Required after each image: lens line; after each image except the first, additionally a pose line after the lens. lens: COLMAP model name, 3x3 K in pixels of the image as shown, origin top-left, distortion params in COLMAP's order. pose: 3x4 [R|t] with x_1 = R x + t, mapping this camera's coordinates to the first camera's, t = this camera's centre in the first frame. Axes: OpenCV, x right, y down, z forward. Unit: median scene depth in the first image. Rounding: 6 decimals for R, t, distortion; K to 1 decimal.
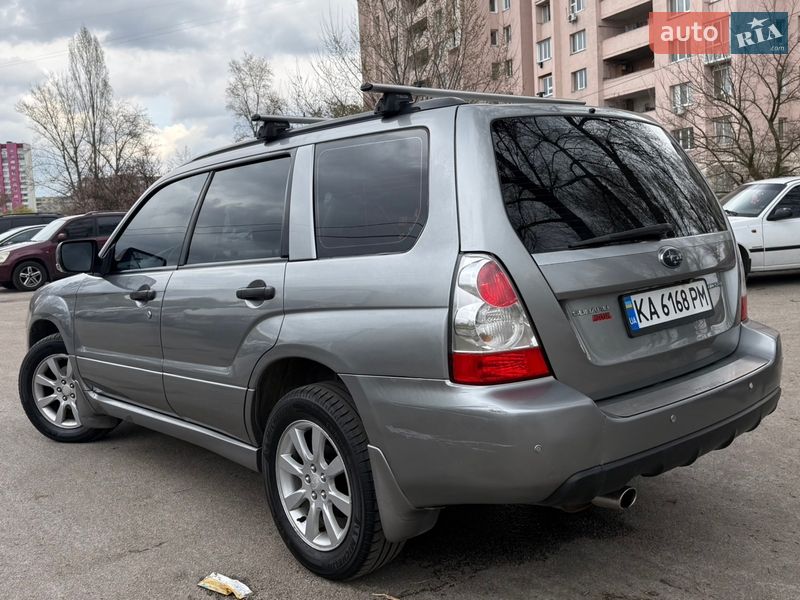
lens RADIAL K [[808.0, 0, 369.4], [0, 808.0, 282.7], [0, 0, 1]] dist [0.145916, -0.294002]
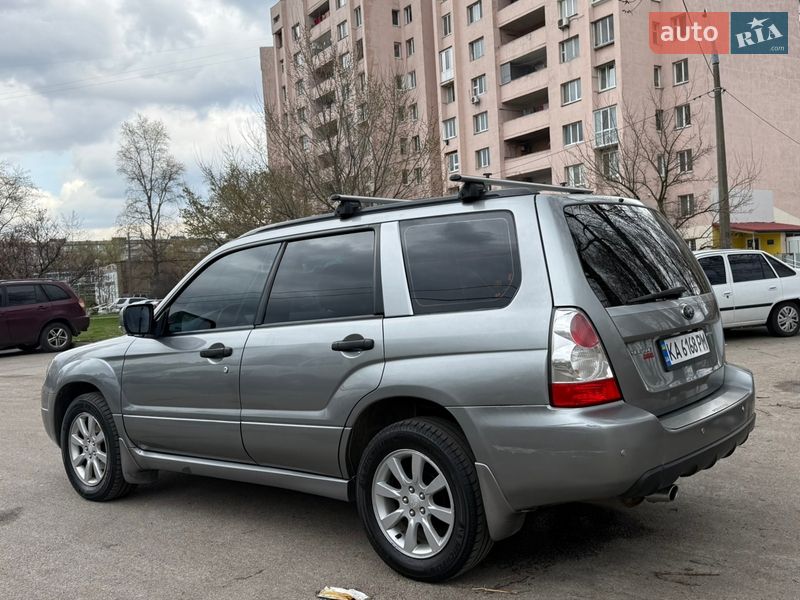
lens RADIAL K [[826.2, 0, 431.1], [0, 826.2, 301.5], [0, 0, 1]] dist [0.175522, -0.352019]
pose [[0.978304, -0.003449, 0.207147, -0.286021], [0.016562, 0.997963, -0.061604, 0.026225], [-0.206513, 0.063699, 0.976368, -0.214302]]
